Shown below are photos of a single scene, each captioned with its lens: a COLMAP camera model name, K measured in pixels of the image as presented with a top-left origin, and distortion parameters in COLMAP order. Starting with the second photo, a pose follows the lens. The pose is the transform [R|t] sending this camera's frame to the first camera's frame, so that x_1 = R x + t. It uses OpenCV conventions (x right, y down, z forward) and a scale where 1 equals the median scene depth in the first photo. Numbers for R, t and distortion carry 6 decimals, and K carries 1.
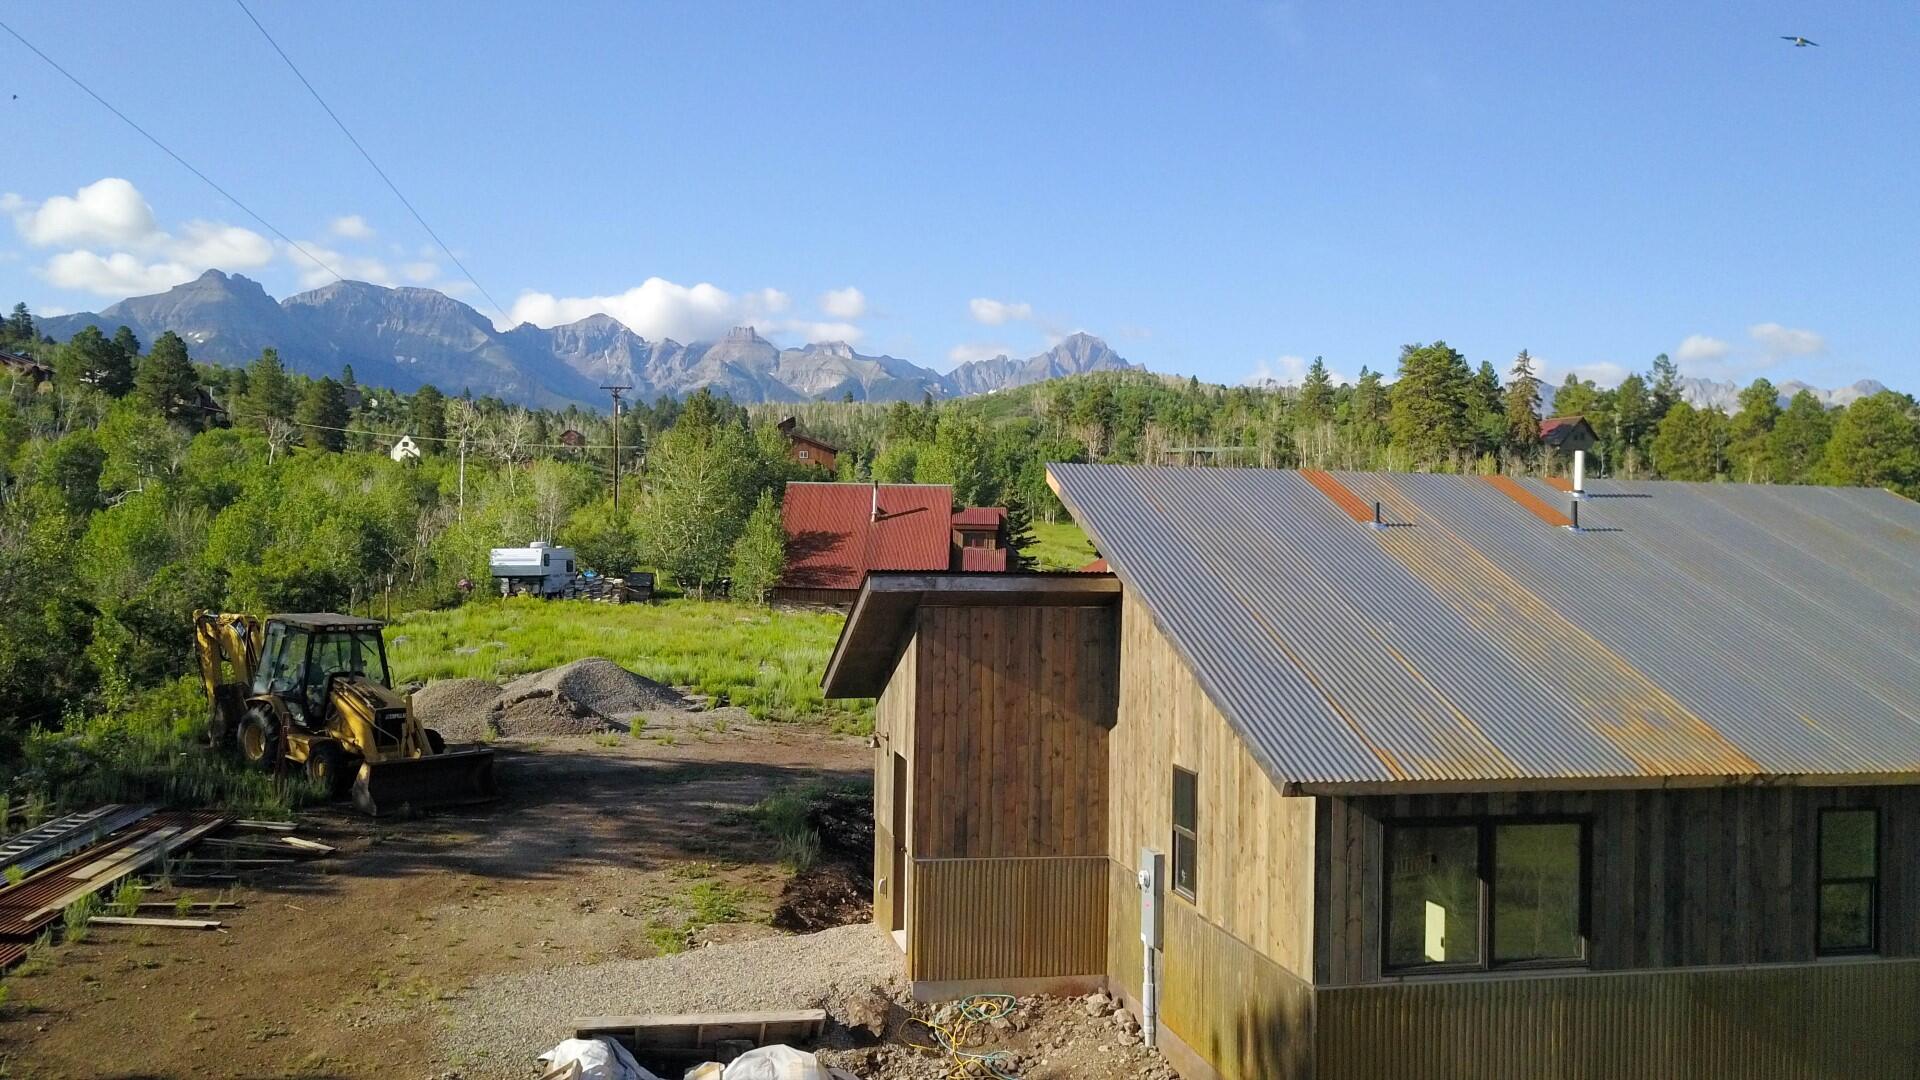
lens RADIAL K [[1458.7, 0, 957.3], [0, 1458.7, 504.6], [0, 0, 1]] dist [0.067942, -0.125016]
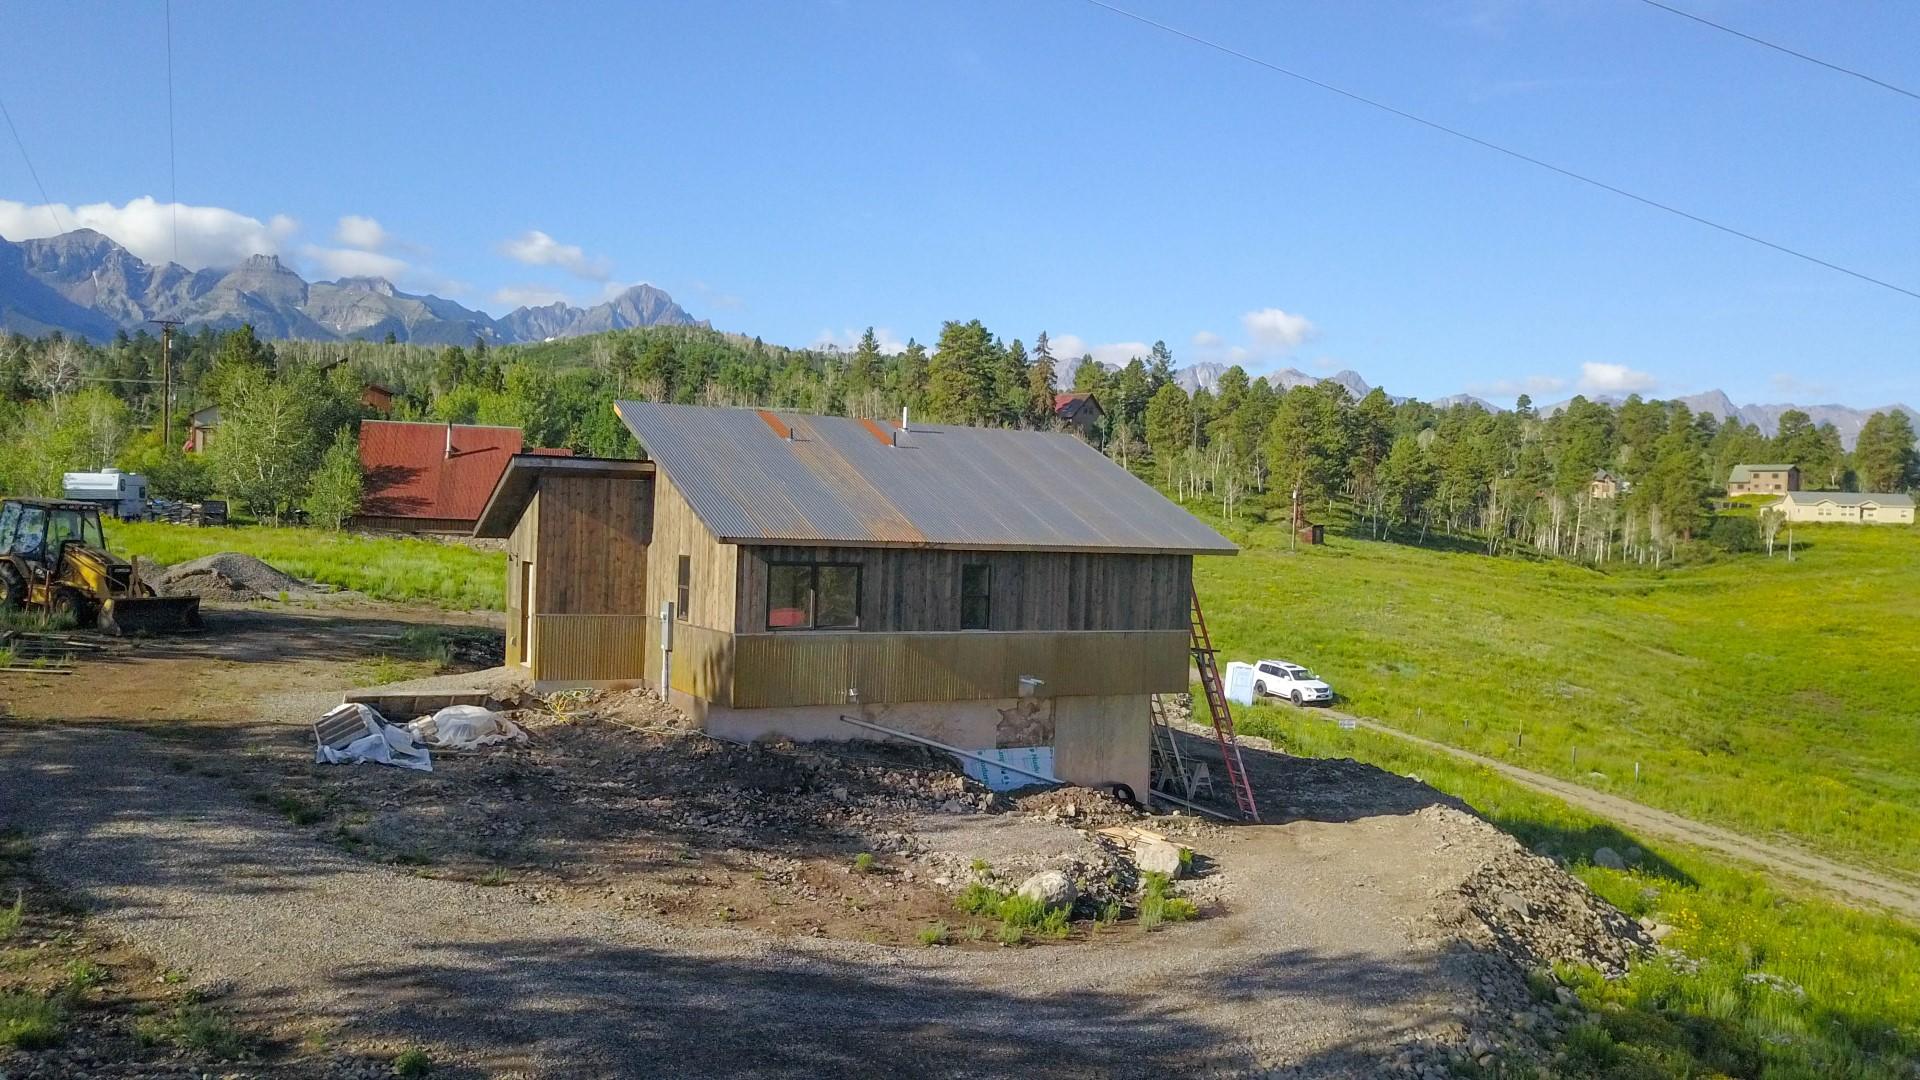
lens RADIAL K [[1453.7, 0, 960.0], [0, 1453.7, 540.0], [0, 0, 1]] dist [0.006831, 0.002250]
pose [[0.955143, 0.011466, 0.295922, -0.027928], [-0.026948, 0.998470, 0.048293, 0.021620], [-0.294915, -0.054101, 0.953991, -0.388631]]
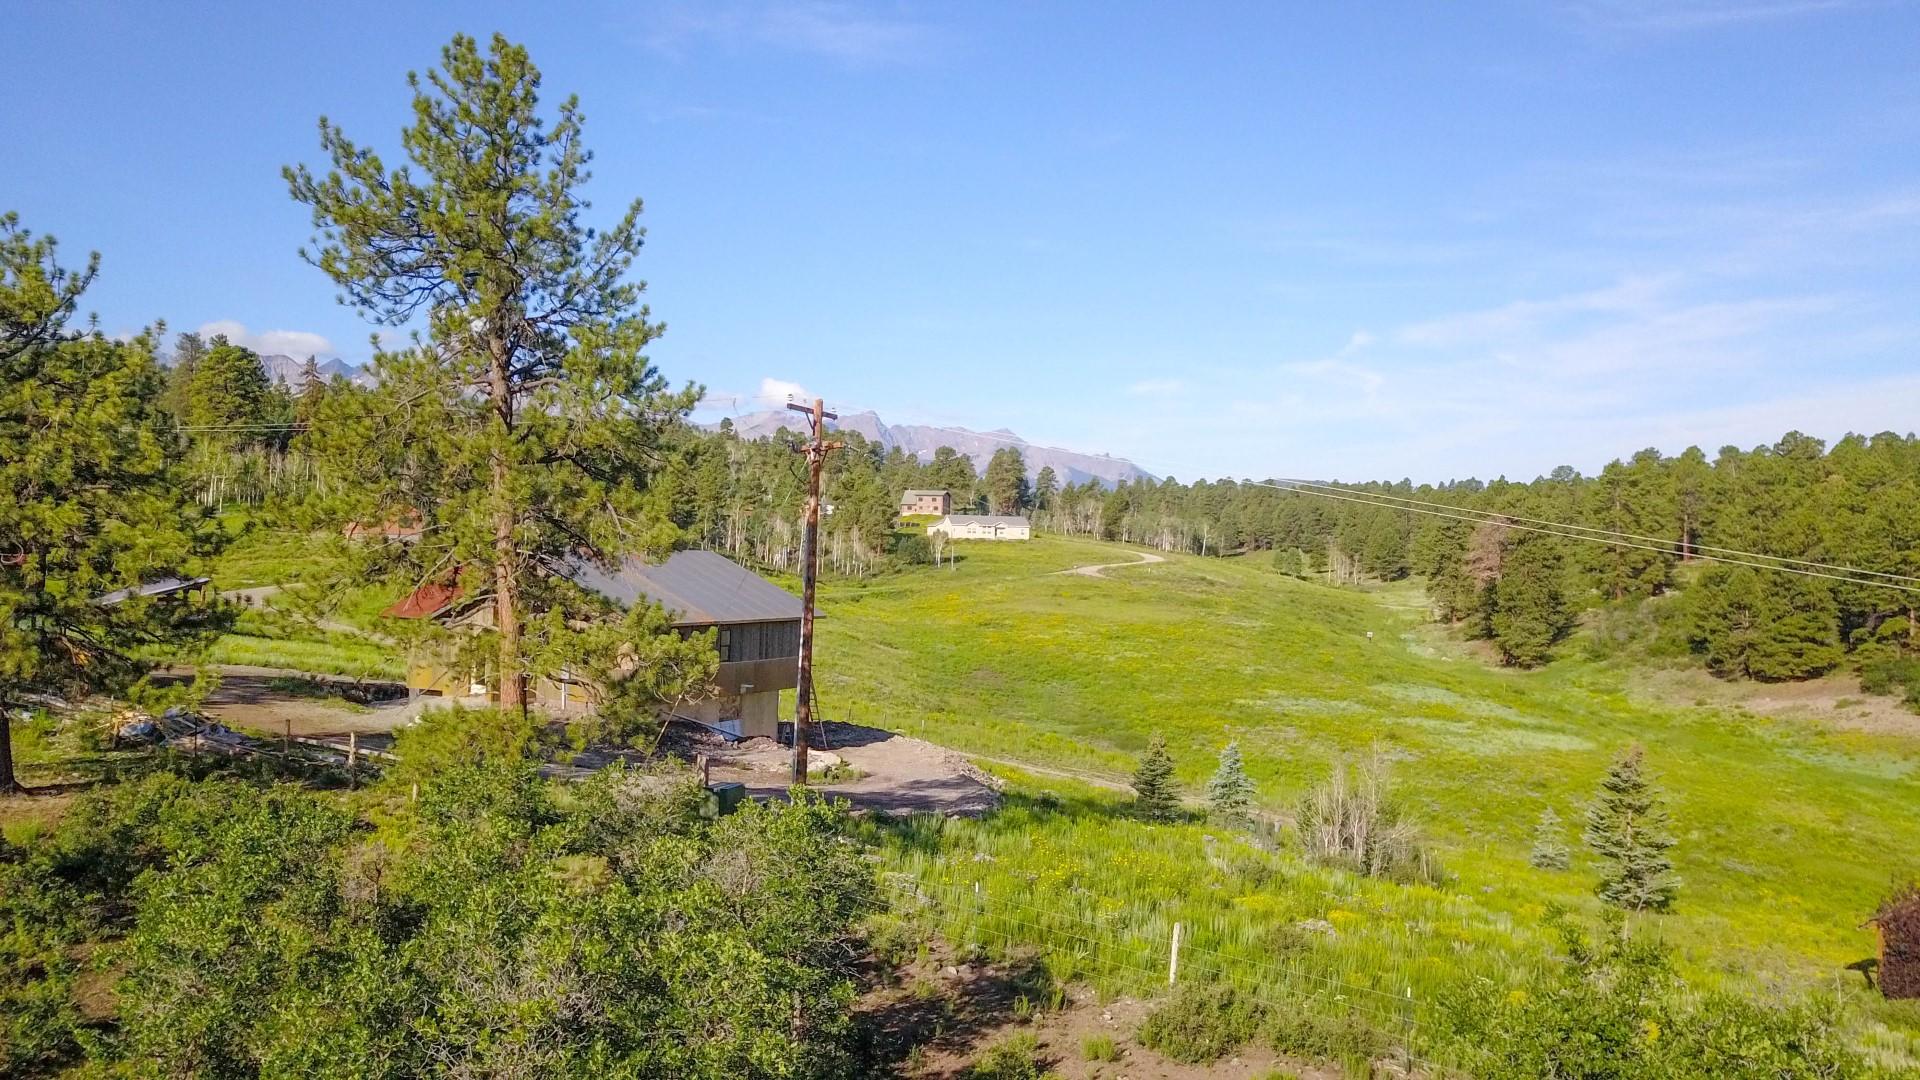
lens RADIAL K [[1418.0, 0, 962.7], [0, 1418.0, 583.2], [0, 0, 1]] dist [-0.004267, -0.000975]
pose [[0.666912, -0.017334, 0.744935, -0.763205], [-0.036160, 0.997799, 0.055590, -0.074102], [-0.744258, -0.064011, 0.664817, -0.863842]]
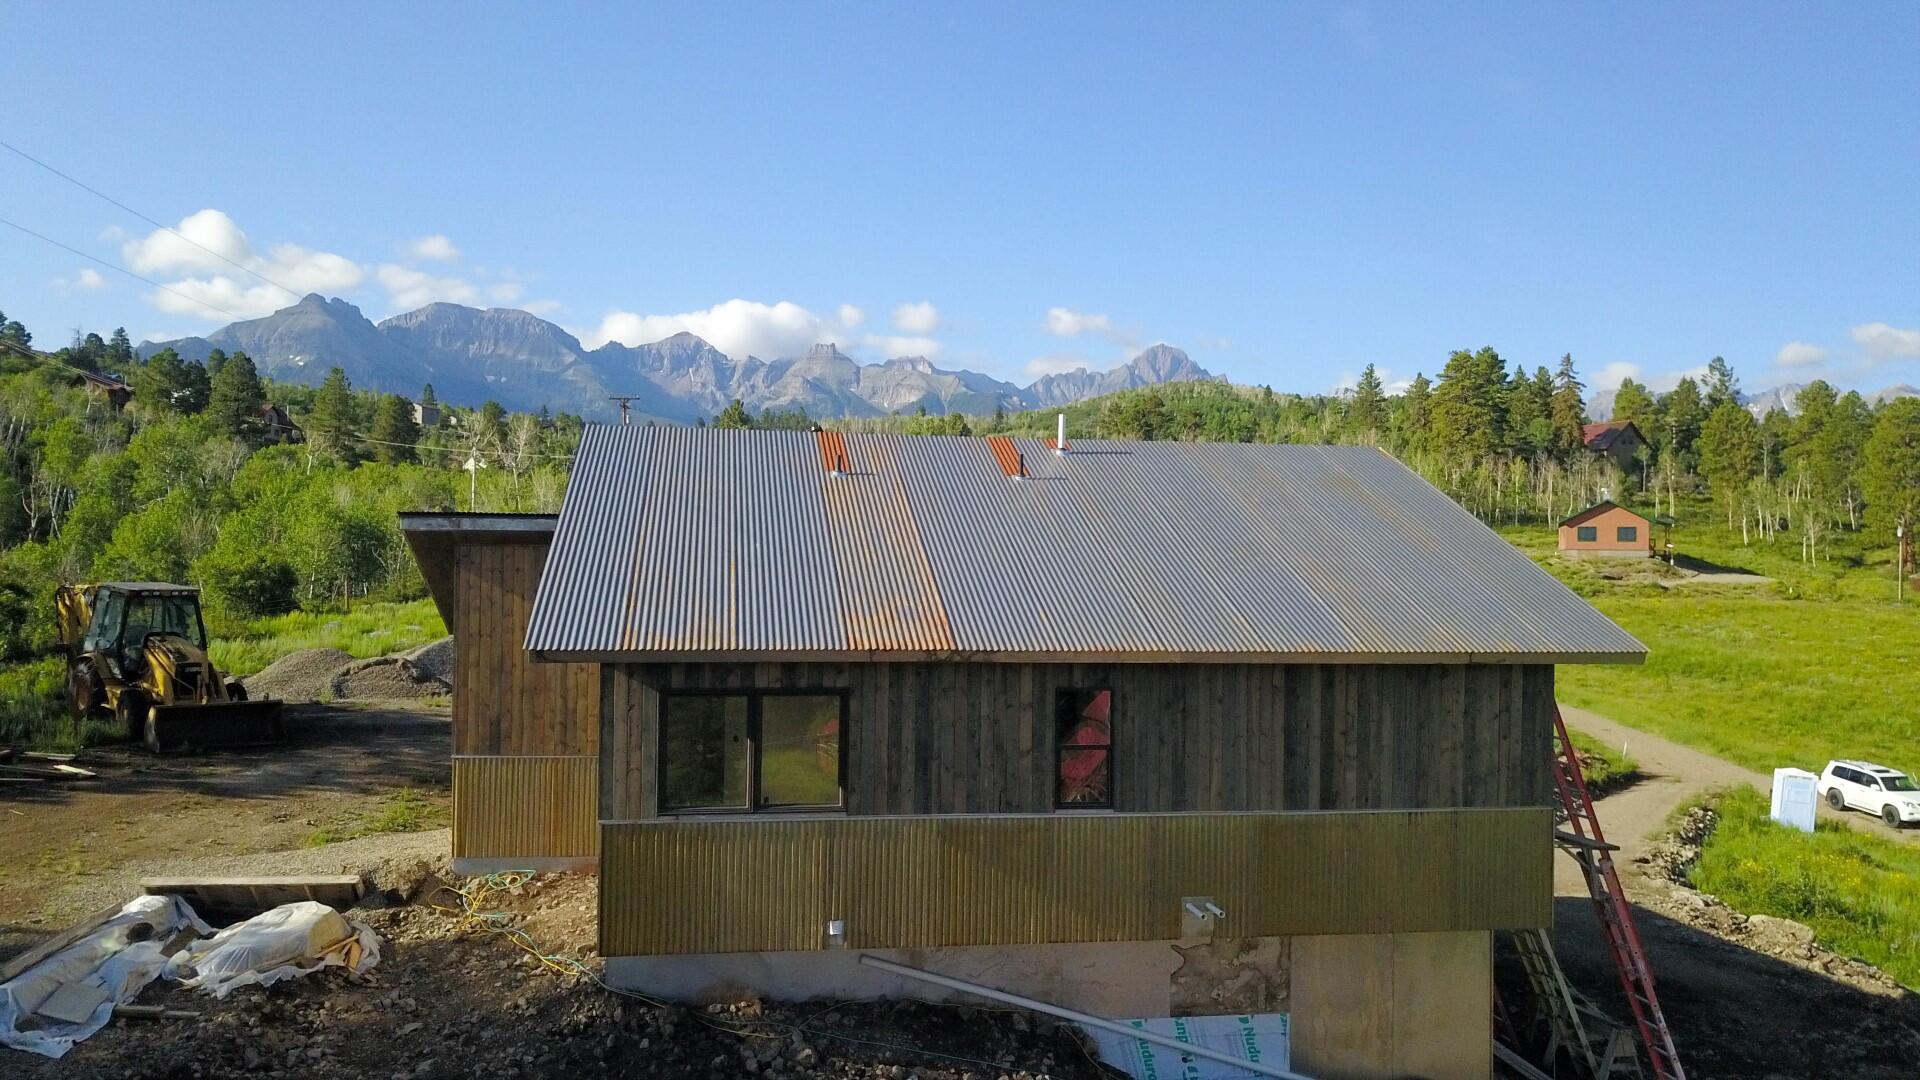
lens RADIAL K [[1454.2, 0, 960.0], [0, 1454.2, 540.0], [0, 0, 1]] dist [0.043624, -0.072003]
pose [[0.998654, -0.005452, -0.051575, 0.196690], [0.006237, 0.999867, 0.015074, 0.022967], [0.051486, -0.015375, 0.998555, -0.070129]]
